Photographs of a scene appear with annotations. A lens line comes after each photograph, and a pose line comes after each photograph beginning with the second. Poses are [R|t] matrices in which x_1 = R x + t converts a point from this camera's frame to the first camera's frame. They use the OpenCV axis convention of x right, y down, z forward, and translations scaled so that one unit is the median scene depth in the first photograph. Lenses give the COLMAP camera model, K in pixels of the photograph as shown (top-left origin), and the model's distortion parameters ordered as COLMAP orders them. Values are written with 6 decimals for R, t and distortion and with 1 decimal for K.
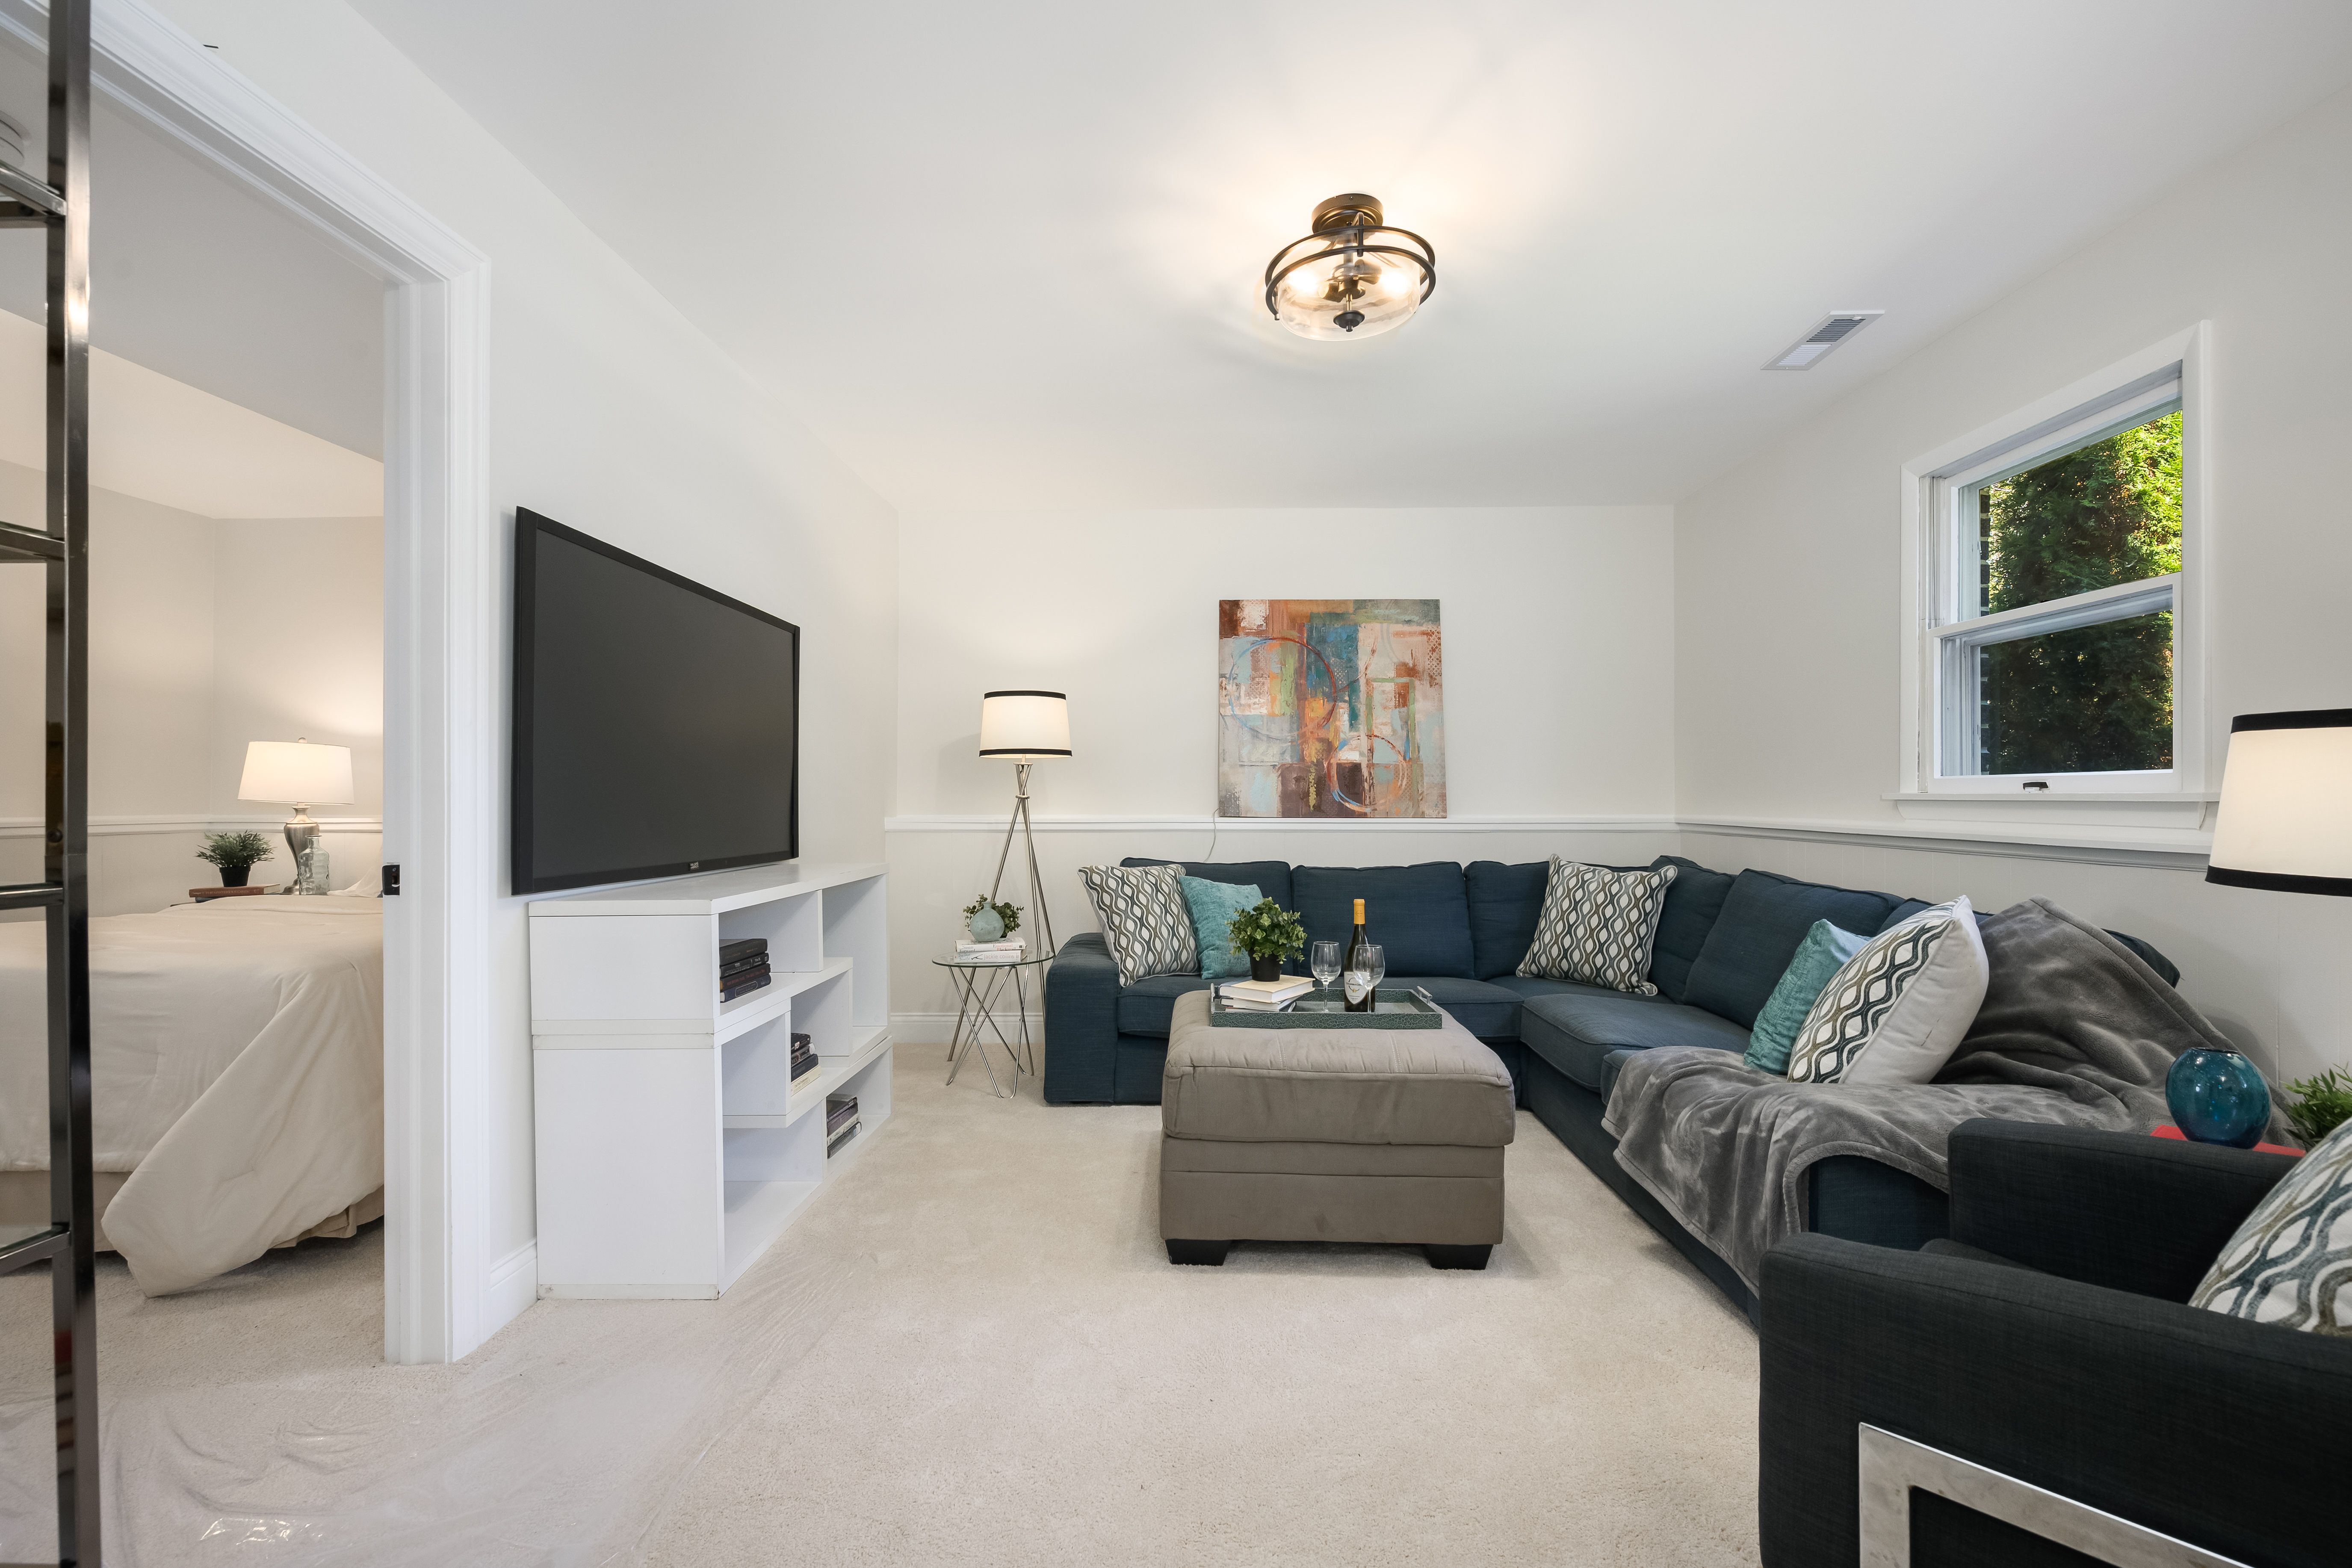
lens RADIAL K [[1002.0, 0, 1184.5], [0, 1002.0, 790.1], [0, 0, 1]] dist [-0.000527, -0.000043]
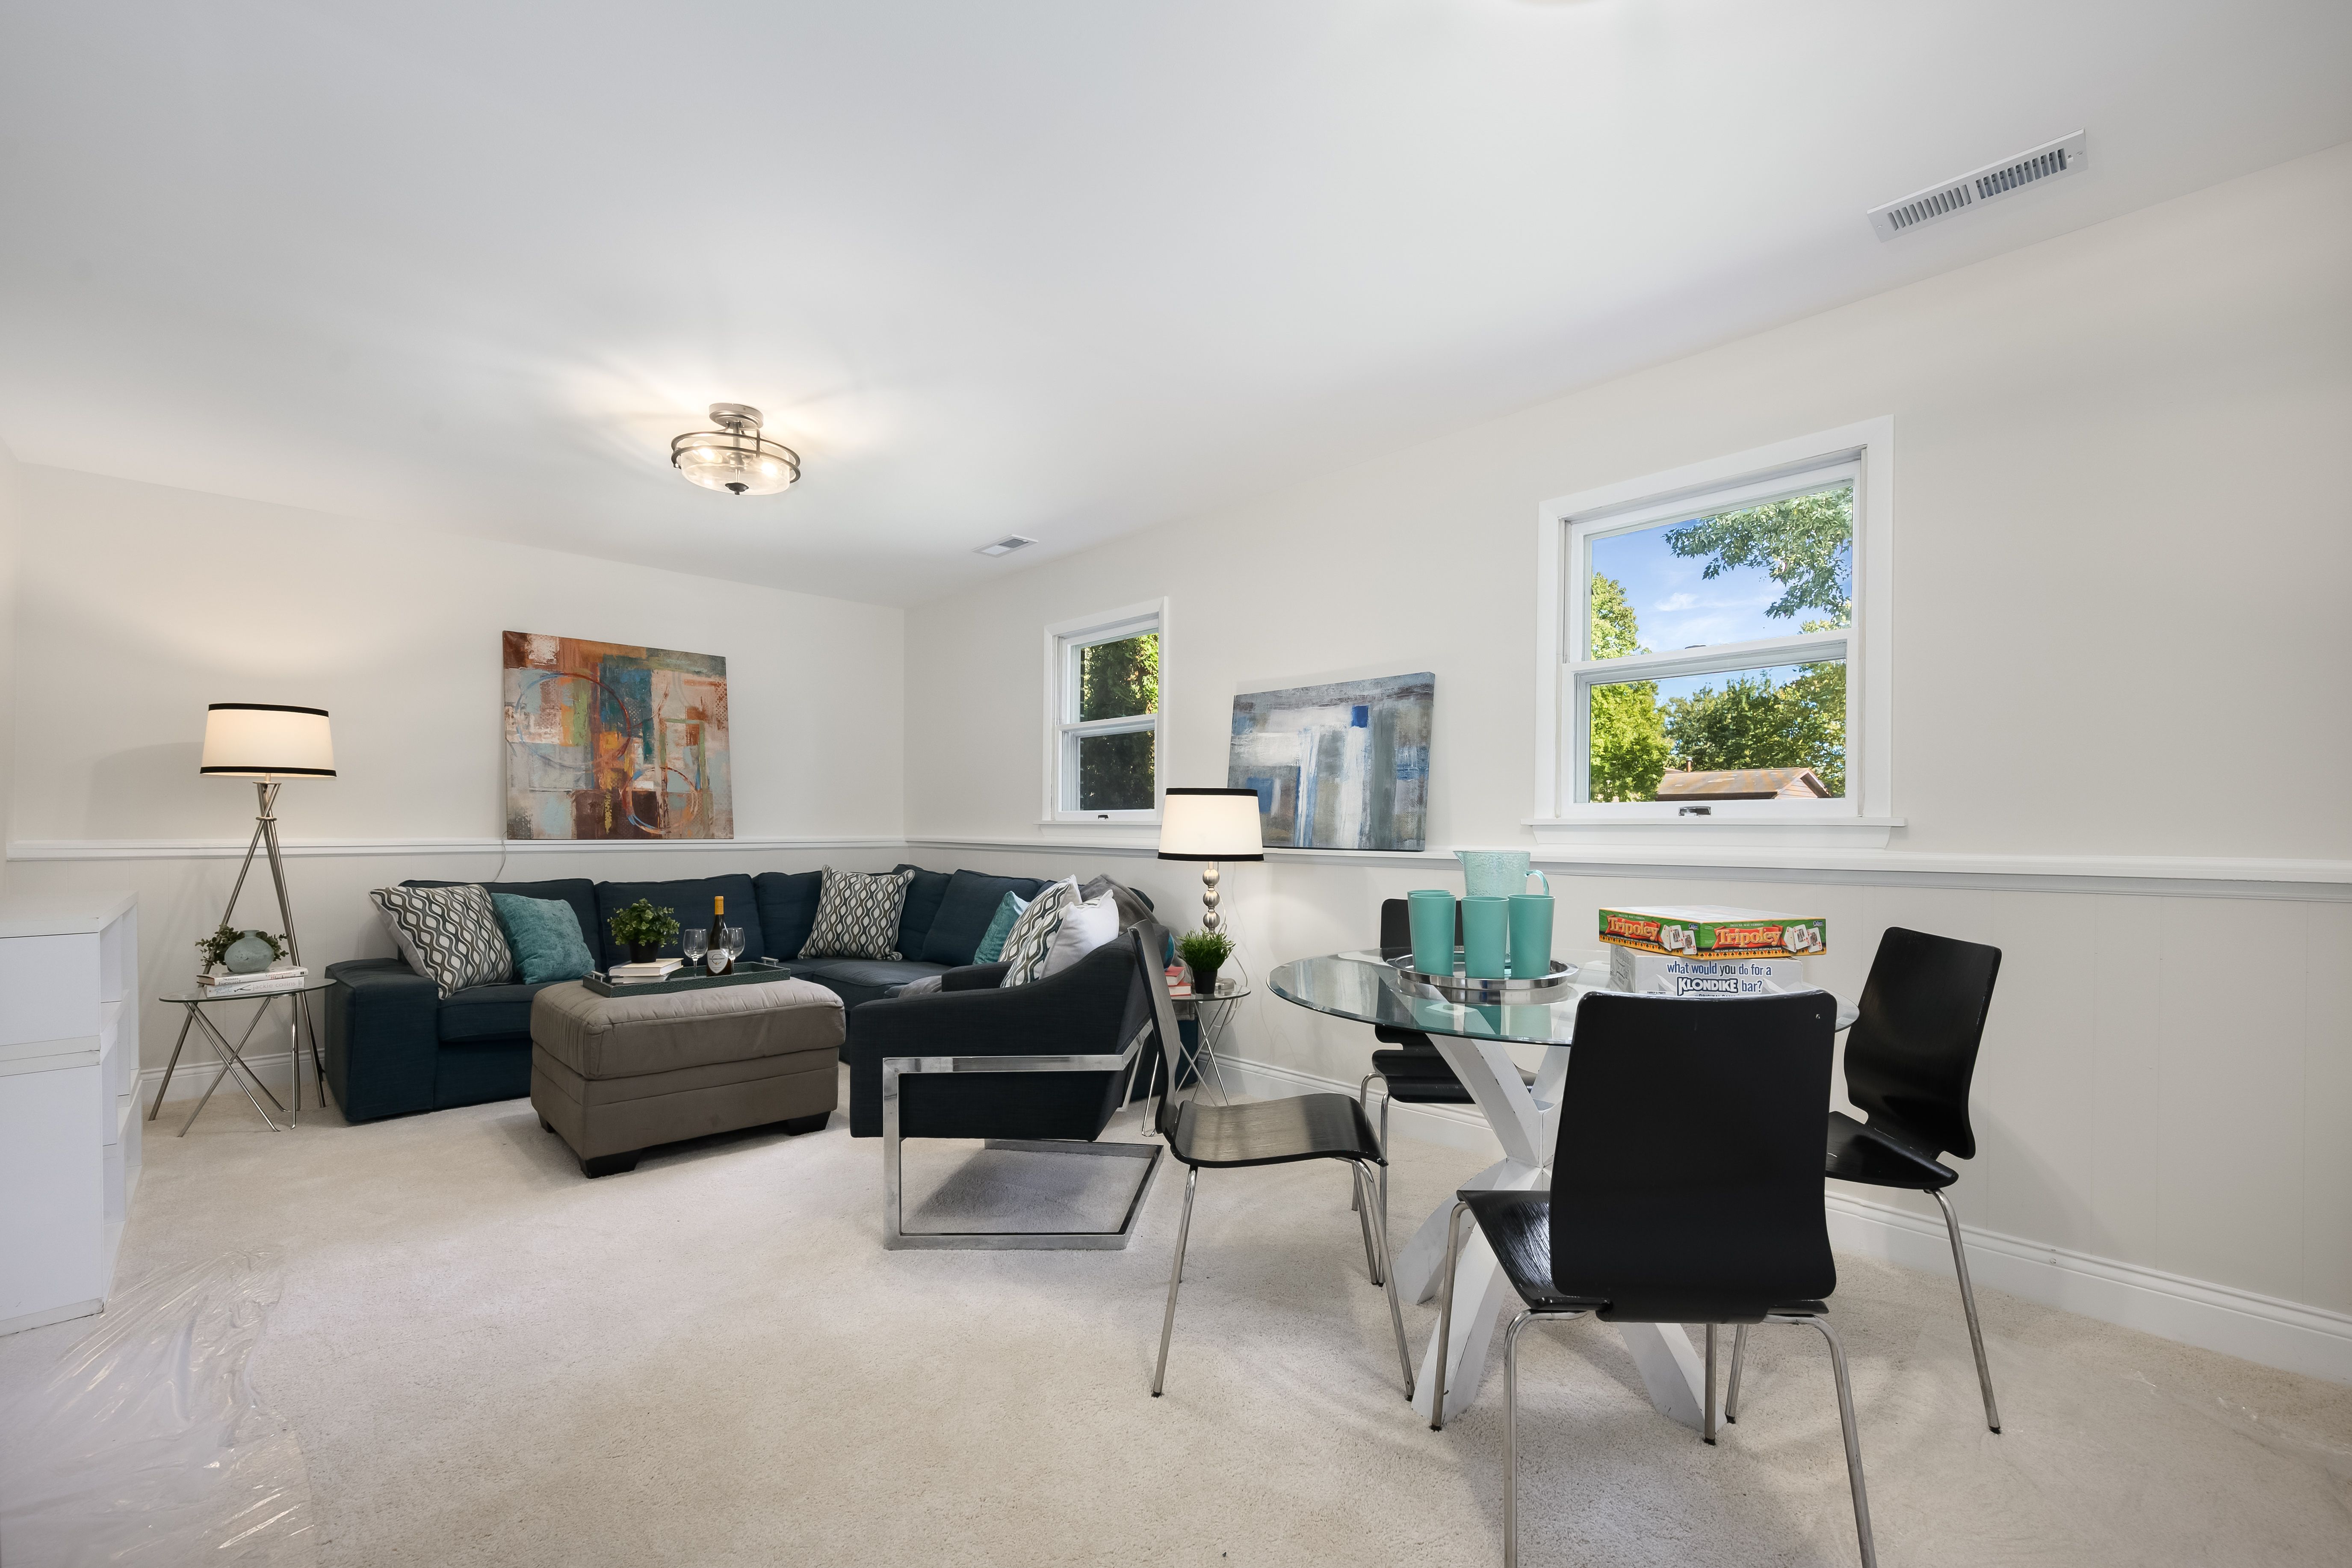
lens RADIAL K [[985.4, 0, 1177.8], [0, 985.4, 833.9], [0, 0, 1]] dist [-0.000311, 0.000005]
pose [[0.713900, -0.003582, 0.700239, -0.221392], [-0.008827, 0.999861, 0.014114, 0.000382], [-0.700192, -0.016257, 0.713769, -0.268305]]
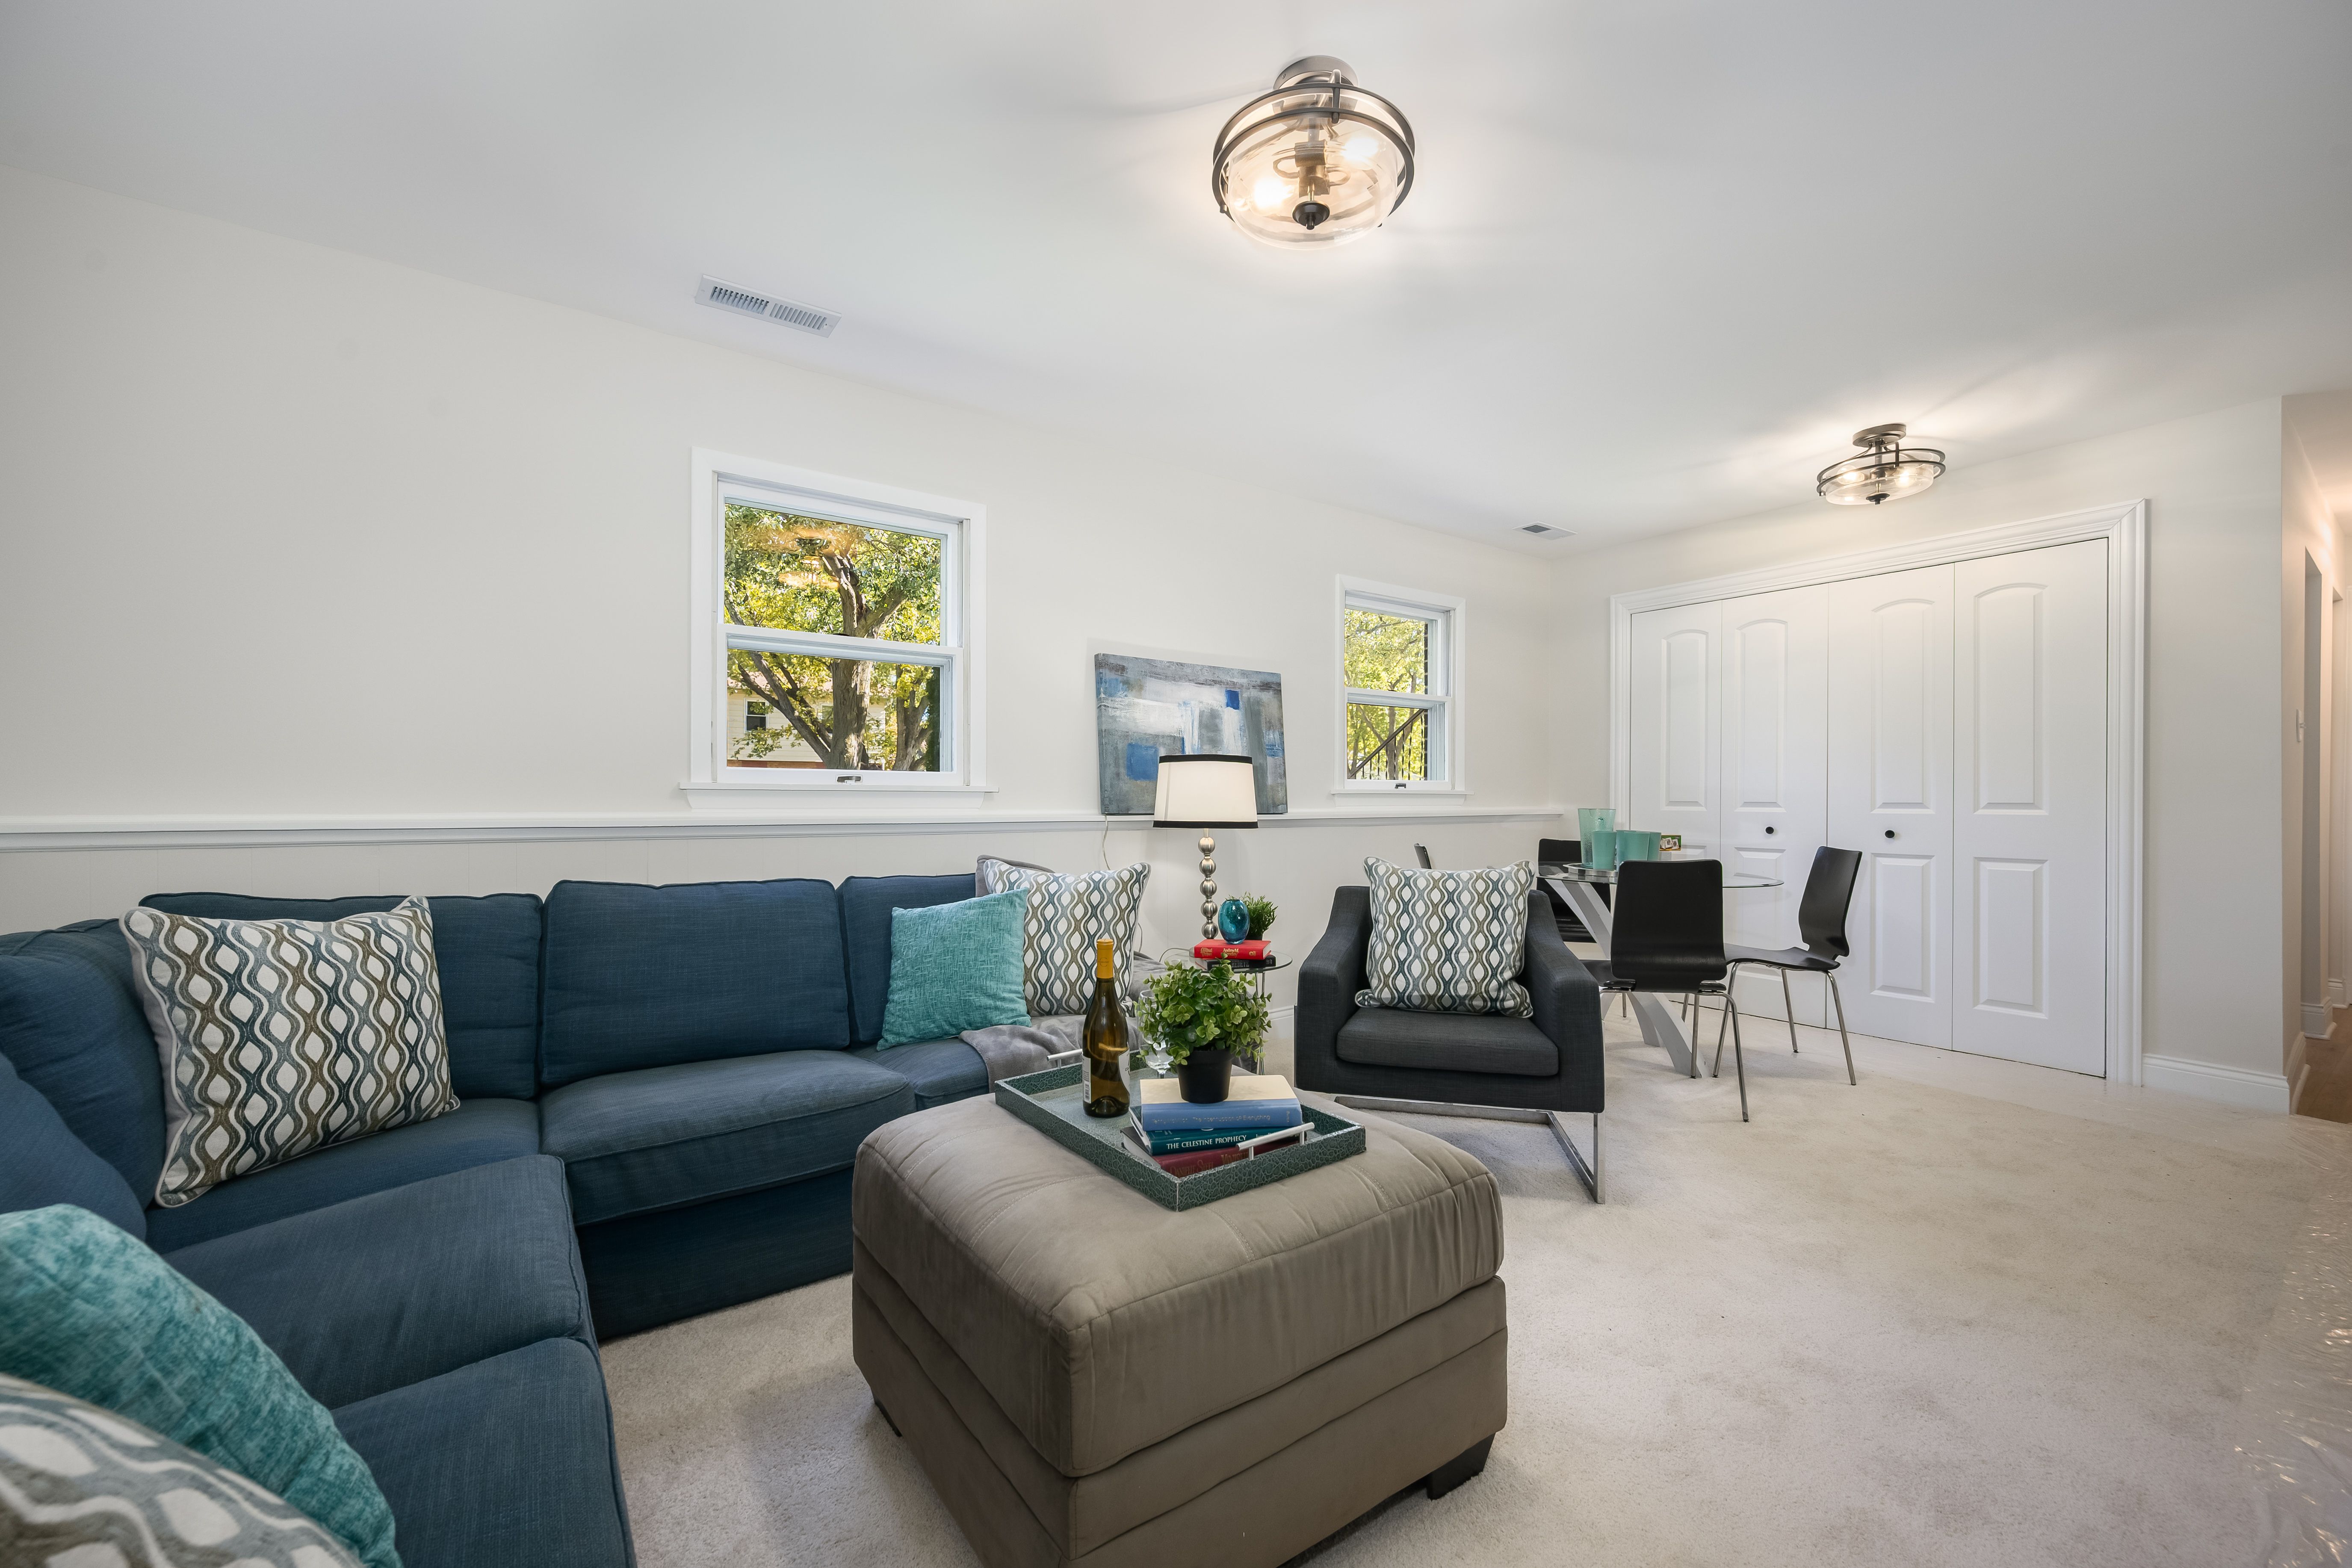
lens RADIAL K [[946.2, 0, 1177.0], [0, 946.2, 797.4], [0, 0, 1]] dist [-0.000581, 0.000080]
pose [[-0.611778, -0.003953, 0.791020, -0.231726], [-0.009636, 0.999951, -0.002455, 0.011483], [-0.790971, -0.009124, -0.611785, 0.914473]]
